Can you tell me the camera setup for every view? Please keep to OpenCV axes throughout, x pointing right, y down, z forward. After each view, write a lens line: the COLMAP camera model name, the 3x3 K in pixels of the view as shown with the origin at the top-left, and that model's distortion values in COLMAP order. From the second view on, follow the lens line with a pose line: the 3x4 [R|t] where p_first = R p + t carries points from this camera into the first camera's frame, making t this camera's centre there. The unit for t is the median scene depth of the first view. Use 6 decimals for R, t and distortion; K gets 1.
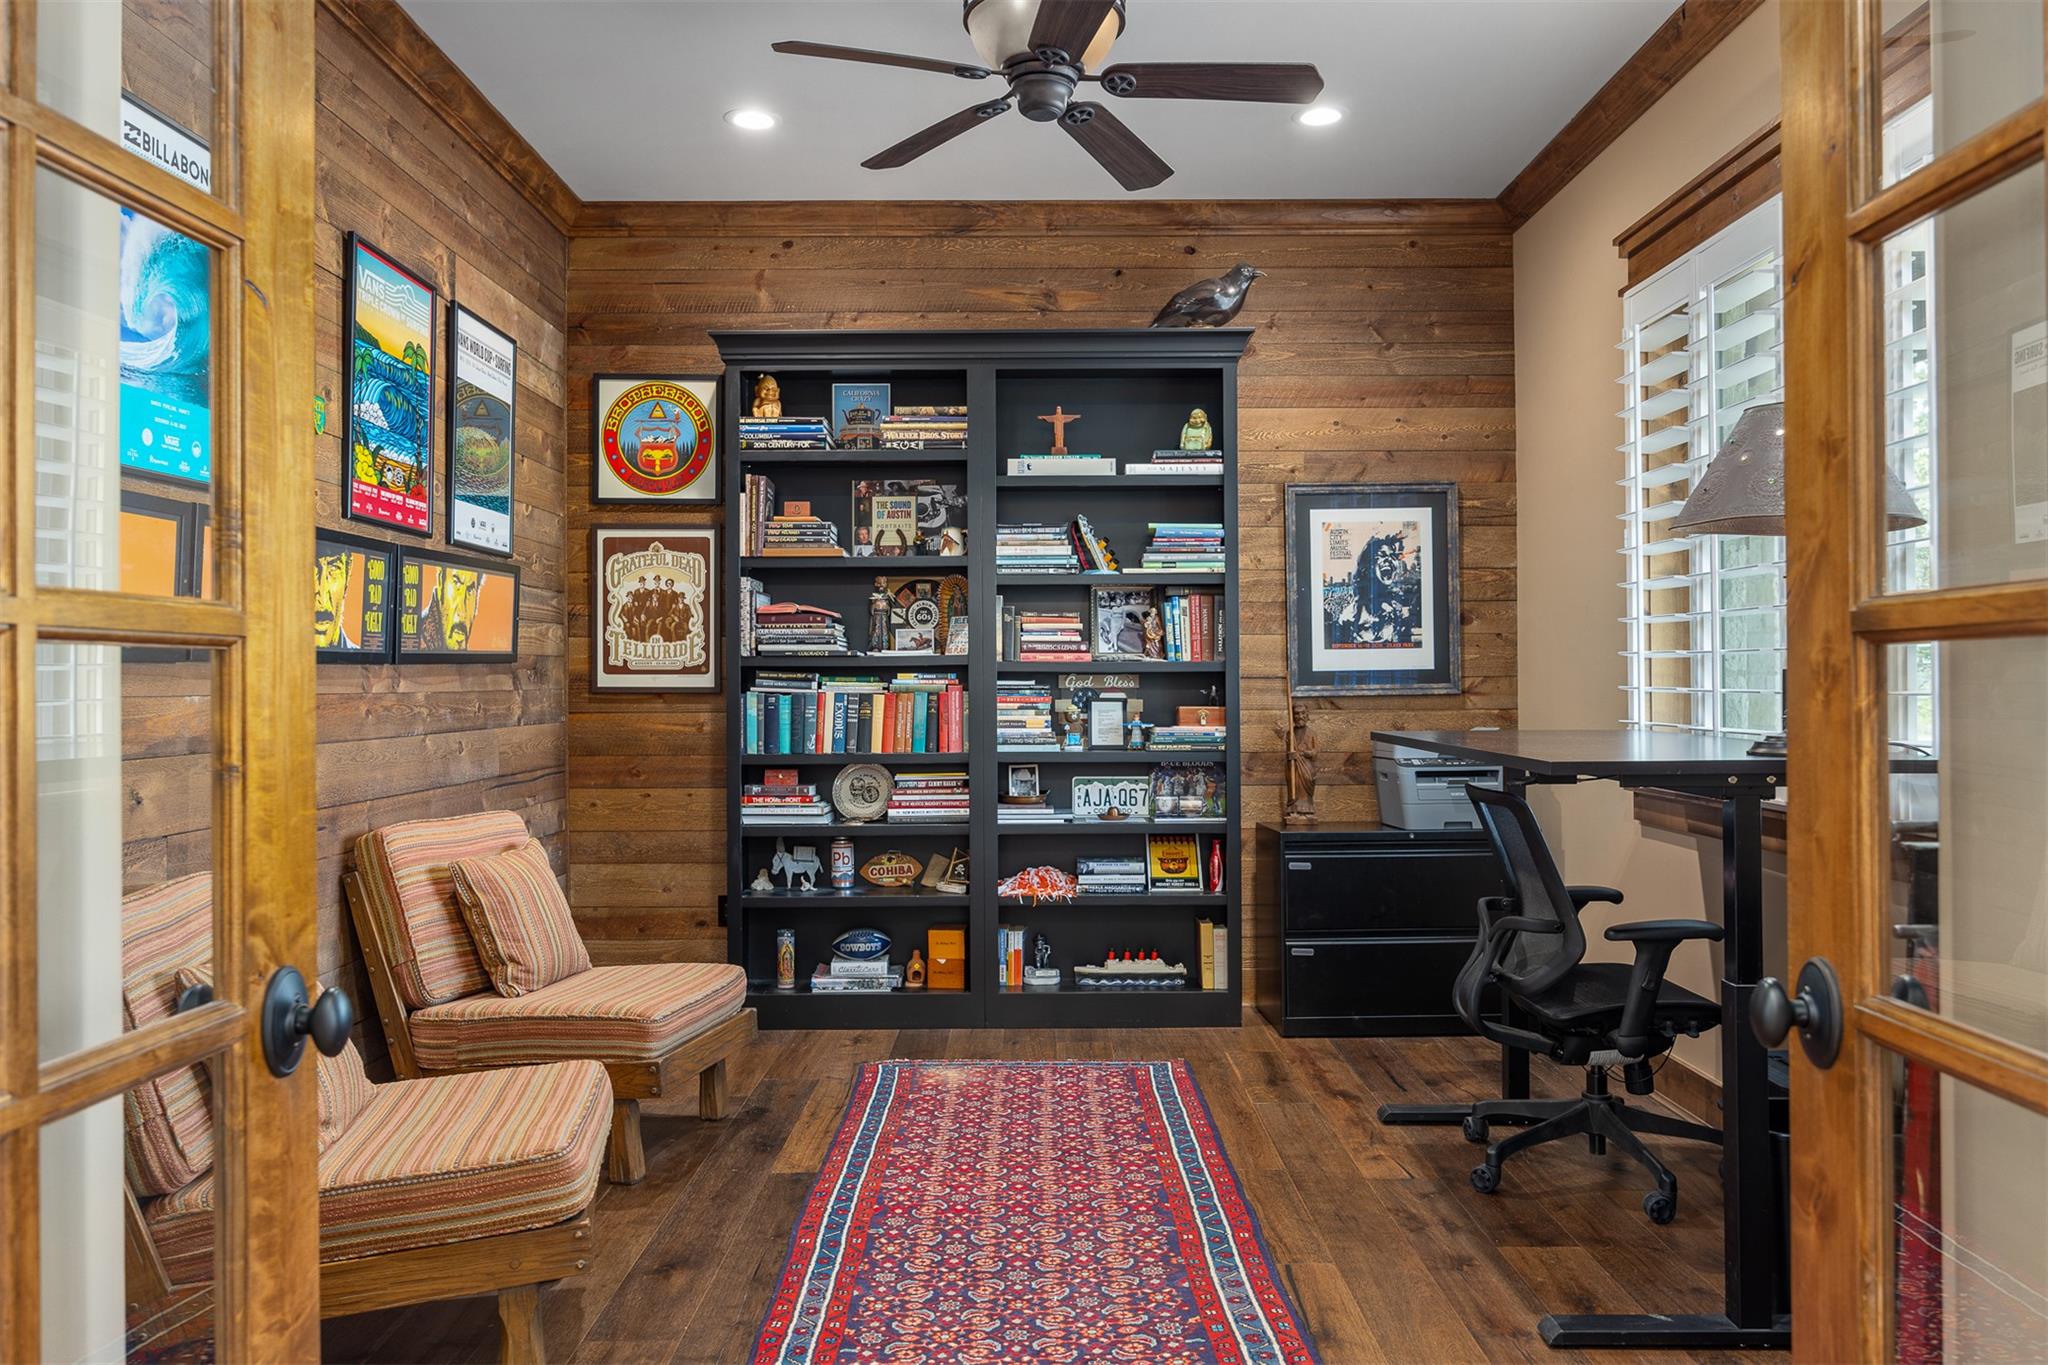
lens RADIAL K [[1431.5, 0, 1023.8], [0, 1431.5, 676.4], [0, 0, 1]] dist [-0.003413, -0.002874]
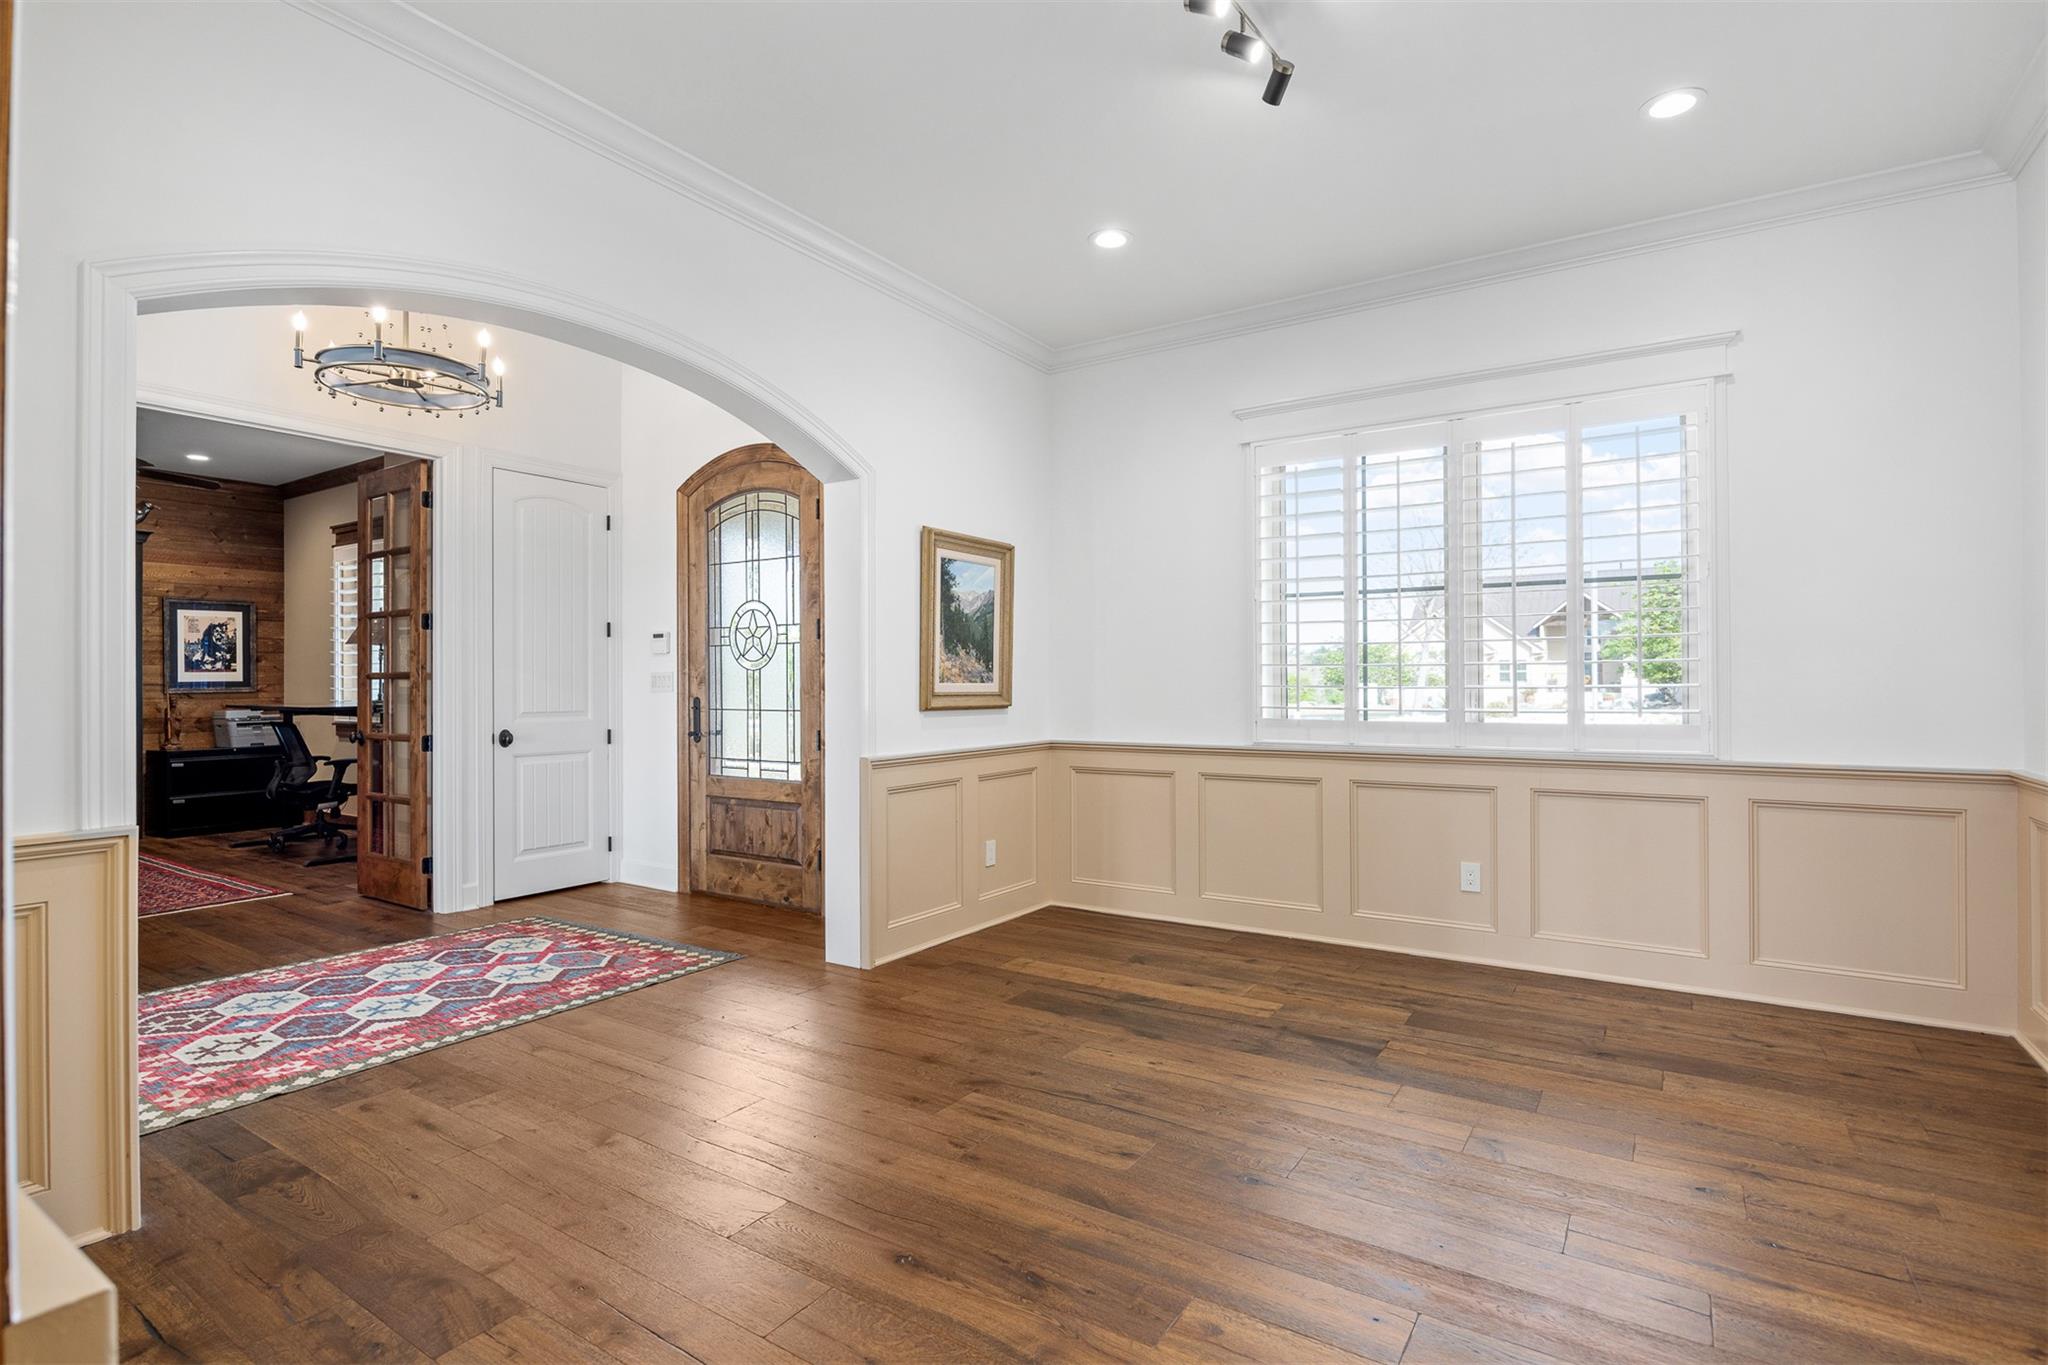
lens RADIAL K [[937.3, 0, 1024.5], [0, 937.3, 668.9], [0, 0, 1]] dist [-0.022931, -0.000465]
pose [[0.515131, 0.012648, 0.857018, -0.346681], [0.001306, 0.999878, -0.015541, 0.000040], [-0.857110, 0.009125, 0.515052, -0.872470]]
